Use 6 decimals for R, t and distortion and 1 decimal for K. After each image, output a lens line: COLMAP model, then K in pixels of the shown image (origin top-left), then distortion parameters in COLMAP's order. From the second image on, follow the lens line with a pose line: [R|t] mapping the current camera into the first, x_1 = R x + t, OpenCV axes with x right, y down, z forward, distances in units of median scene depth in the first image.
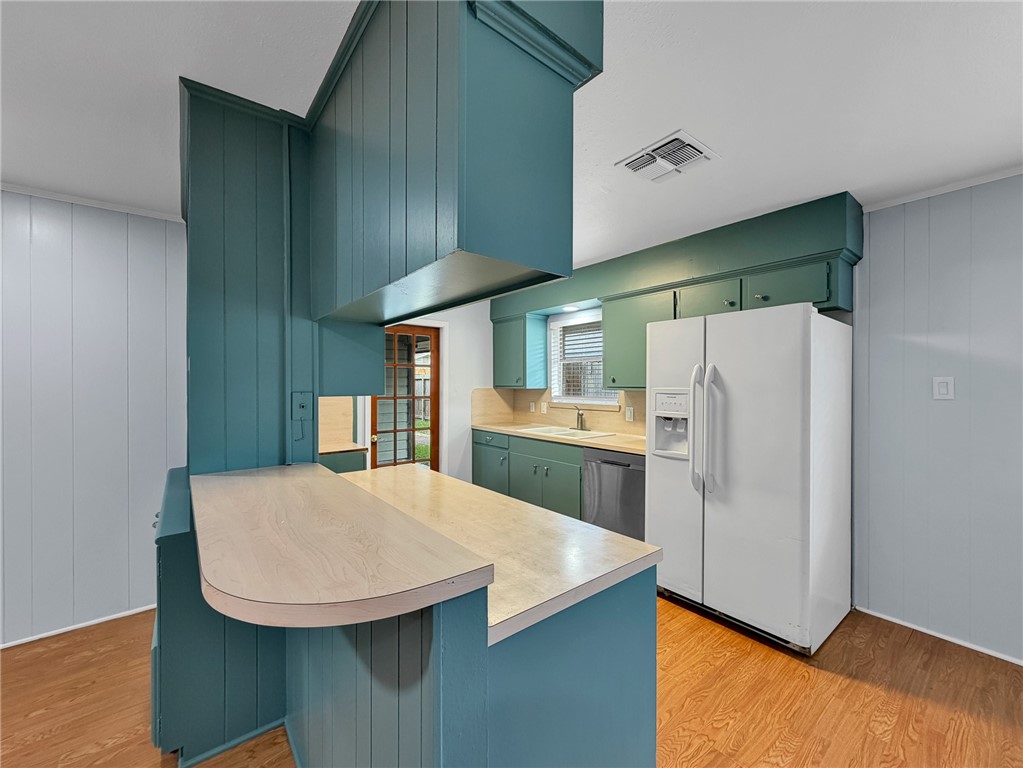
lens RADIAL K [[412.8, 0, 513.6], [0, 412.8, 385.7], [0, 0, 1]] dist [0.000513, 0.000059]
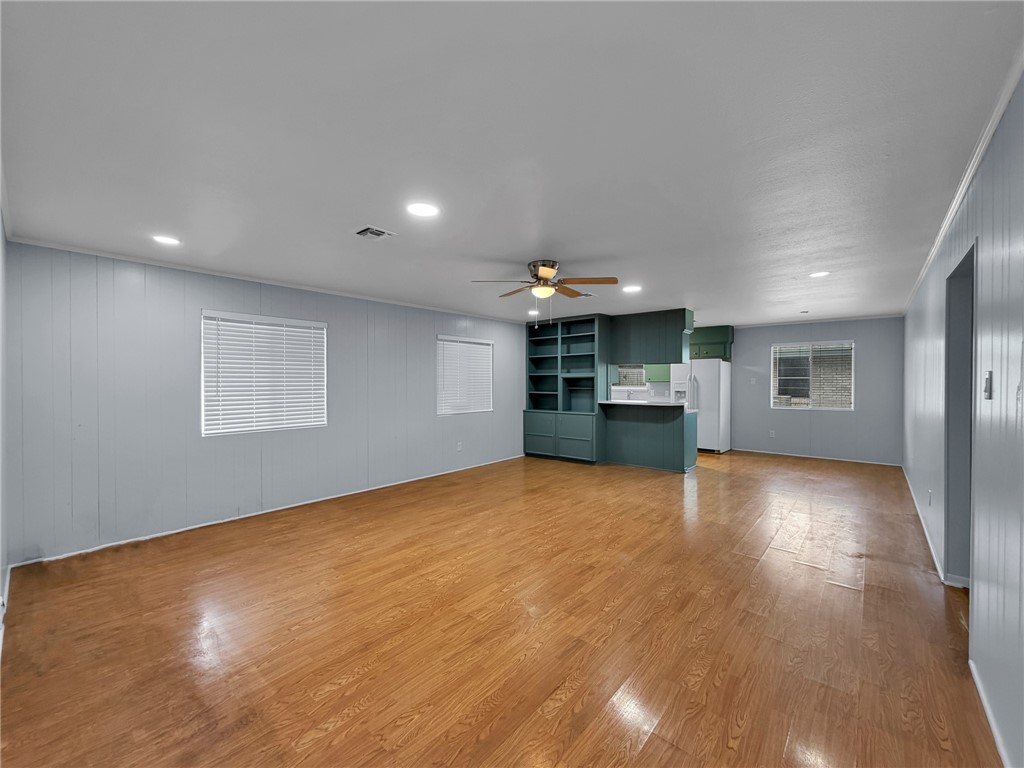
lens RADIAL K [[426.3, 0, 516.4], [0, 426.3, 381.2], [0, 0, 1]] dist [-0.000729, -0.000173]
pose [[0.980033, -0.000608, 0.198835, -1.322663], [0.001306, 0.999993, -0.003379, 0.010379], [-0.198832, 0.003571, 0.980027, -1.716188]]
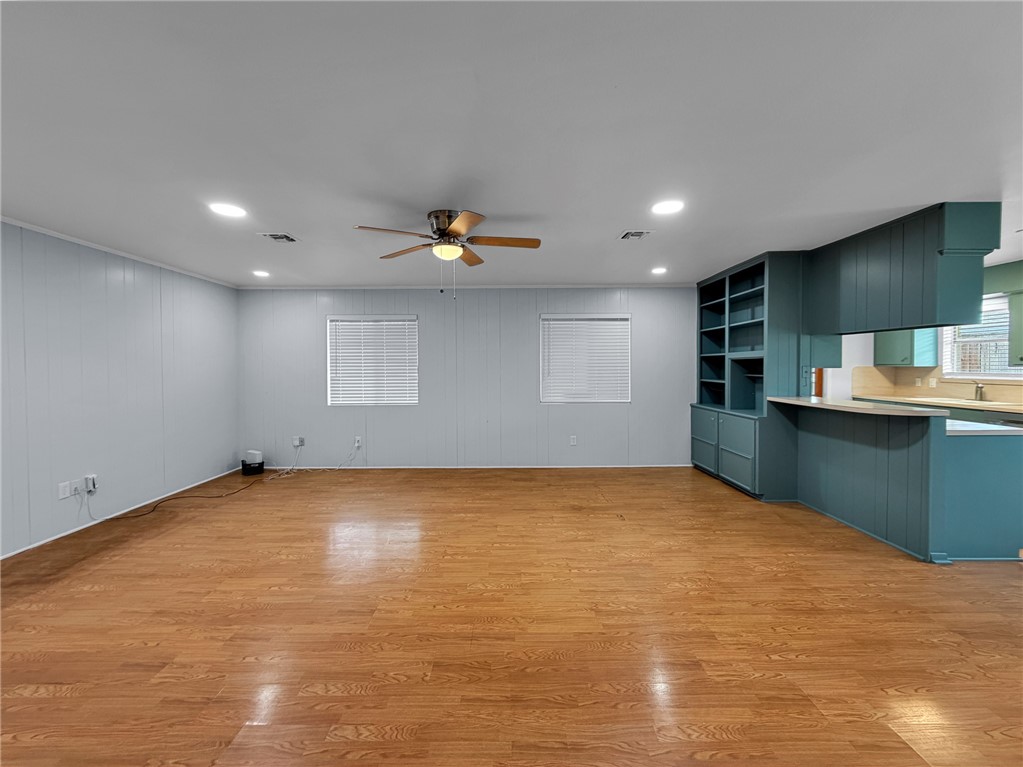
lens RADIAL K [[418.9, 0, 504.8], [0, 418.9, 373.1], [0, 0, 1]] dist [0.001809, 0.000078]
pose [[0.778668, 0.008116, -0.627384, -0.206352], [0.002096, 0.999877, 0.015535, 0.007928], [0.627433, -0.013412, 0.778555, -1.141526]]
